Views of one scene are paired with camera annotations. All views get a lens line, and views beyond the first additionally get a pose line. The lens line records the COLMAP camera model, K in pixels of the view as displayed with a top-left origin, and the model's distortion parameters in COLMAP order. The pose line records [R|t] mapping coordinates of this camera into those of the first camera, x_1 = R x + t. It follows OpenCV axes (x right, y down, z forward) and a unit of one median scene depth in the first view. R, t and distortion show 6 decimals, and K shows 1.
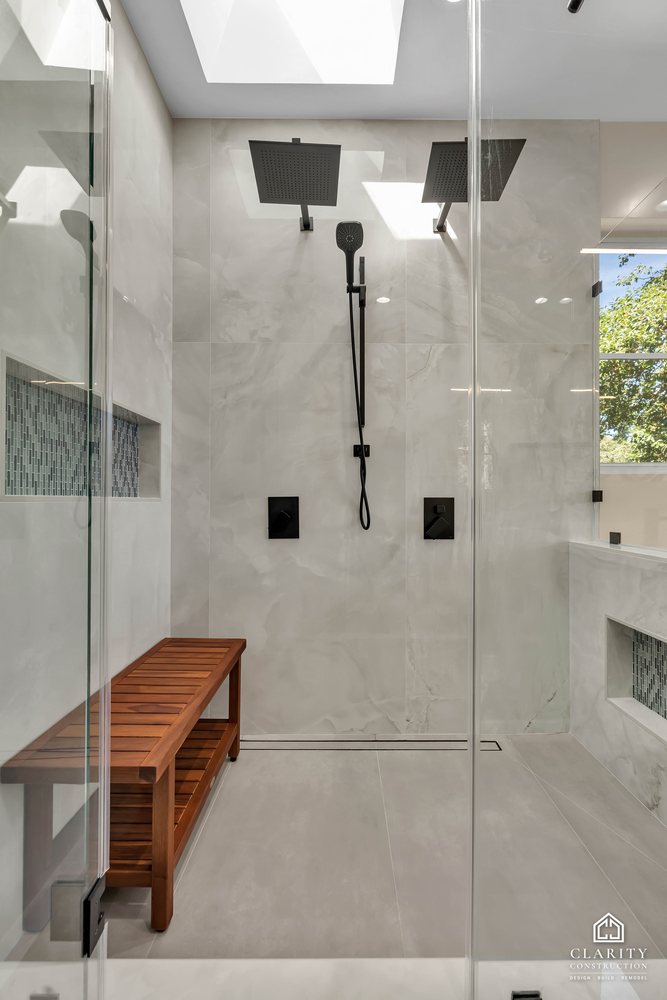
lens RADIAL K [[435.3, 0, 341.0], [0, 435.3, 498.4], [0, 0, 1]] dist [-0.001631, 0.000001]
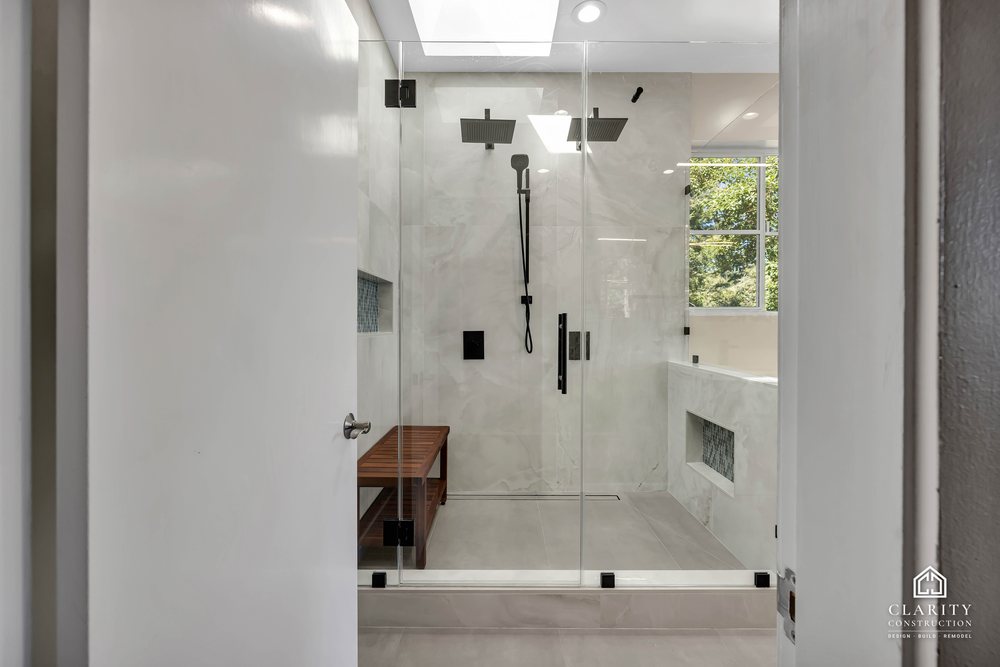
lens RADIAL K [[419.7, 0, 500.2], [0, 419.7, 326.7], [0, 0, 1]] dist [-0.000726, 0.000062]
pose [[0.999992, 0.001307, -0.003726, -0.038045], [-0.001274, 0.999961, 0.008793, -0.031246], [0.003737, -0.008788, 0.999954, -0.422997]]
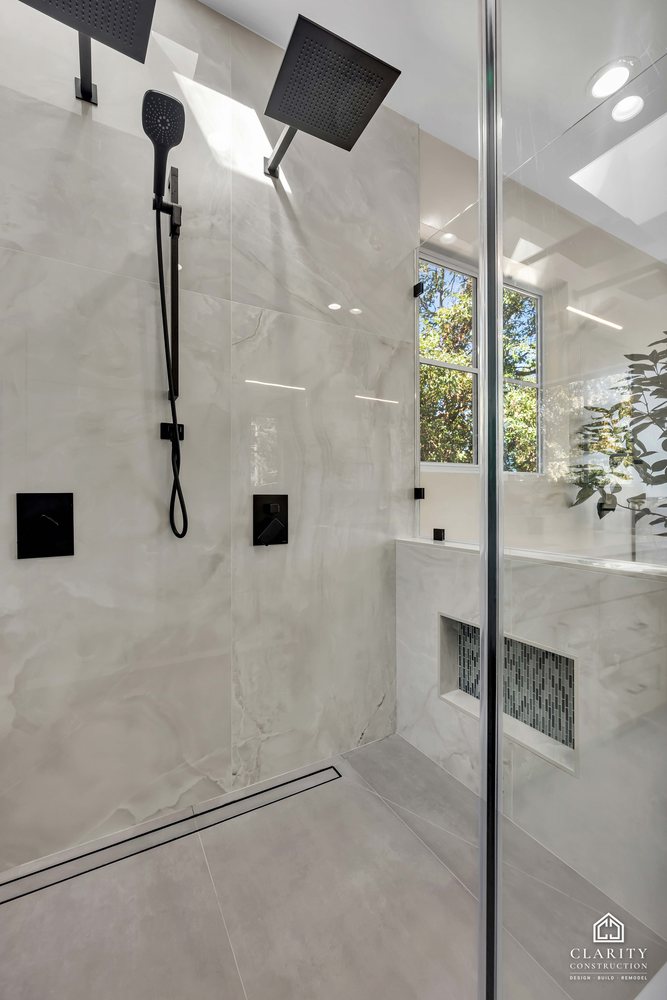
lens RADIAL K [[415.4, 0, 329.6], [0, 415.4, 497.0], [0, 0, 1]] dist [-0.001209, -0.000072]
pose [[0.875713, -0.001318, 0.482829, -0.061013], [0.000499, 0.999998, 0.001824, 0.001383], [-0.482831, -0.001356, 0.875713, 0.252704]]
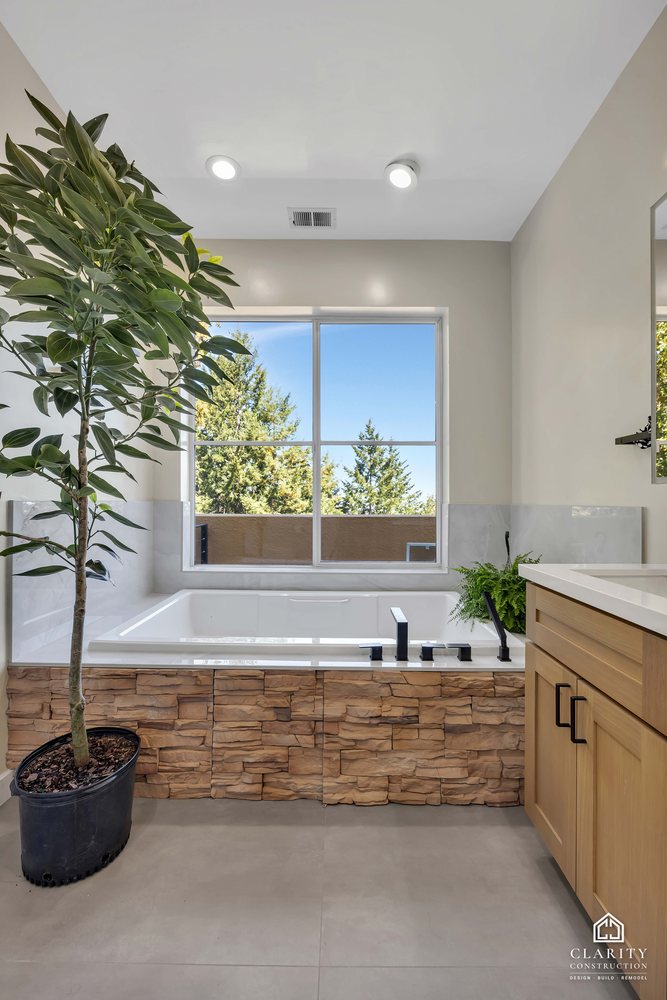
lens RADIAL K [[435.3, 0, 341.0], [0, 435.3, 498.4], [0, 0, 1]] dist [-0.001631, 0.000001]
pose [[0.000765, 0.009815, 0.999952, 0.765722], [-0.006656, 0.999930, -0.009810, 0.004960], [-0.999978, -0.006649, 0.000830, 0.390054]]
